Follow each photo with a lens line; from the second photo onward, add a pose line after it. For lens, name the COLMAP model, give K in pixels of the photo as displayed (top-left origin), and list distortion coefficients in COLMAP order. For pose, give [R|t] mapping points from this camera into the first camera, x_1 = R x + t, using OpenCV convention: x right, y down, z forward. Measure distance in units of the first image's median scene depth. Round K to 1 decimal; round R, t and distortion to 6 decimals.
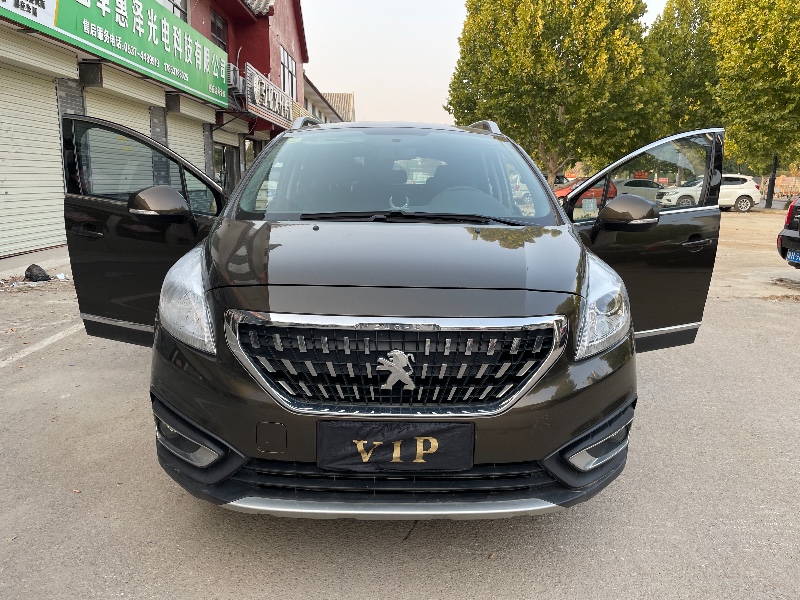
lens RADIAL K [[603.0, 0, 403.8], [0, 603.0, 297.4], [0, 0, 1]] dist [0.076373, -0.089647]
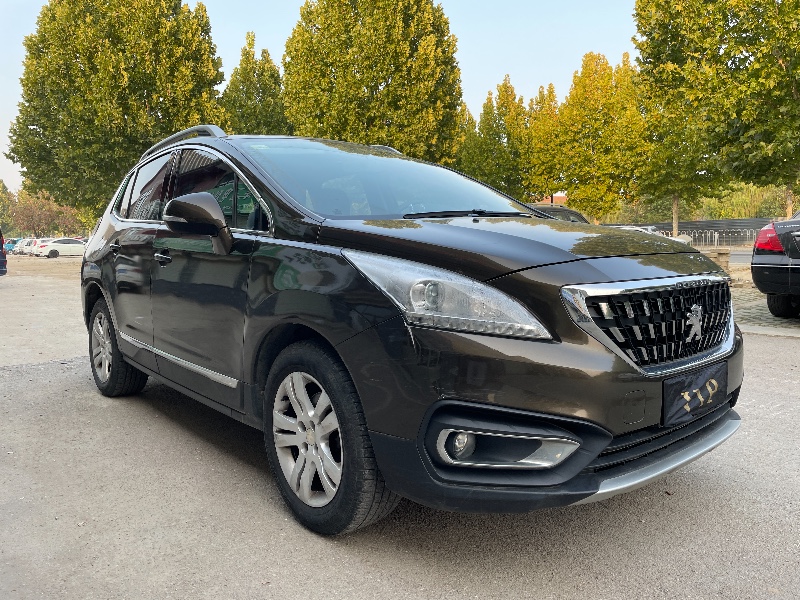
lens RADIAL K [[603.0, 0, 401.3], [0, 603.0, 299.4], [0, 0, 1]] dist [0.076373, -0.089647]
pose [[0.778357, -0.090073, 0.621327, -0.544552], [0.147387, 0.988213, -0.041378, 0.021358], [-0.610276, 0.123782, 0.782458, 0.213473]]
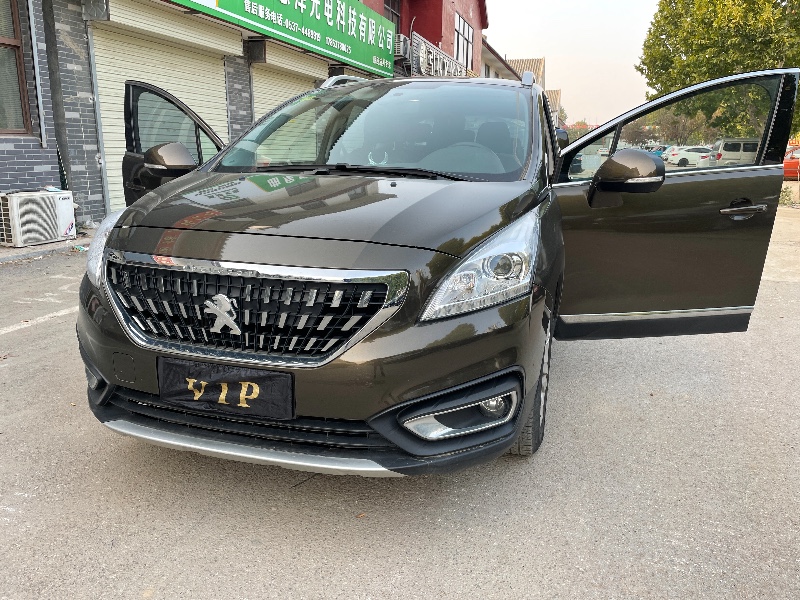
lens RADIAL K [[603.0, 0, 398.7], [0, 603.0, 302.0], [0, 0, 1]] dist [0.076373, -0.089647]
pose [[0.951689, 0.070403, -0.298883, 0.275783], [-0.054908, 0.996691, 0.059937, 0.011147], [0.302114, -0.040630, 0.952406, 0.058906]]
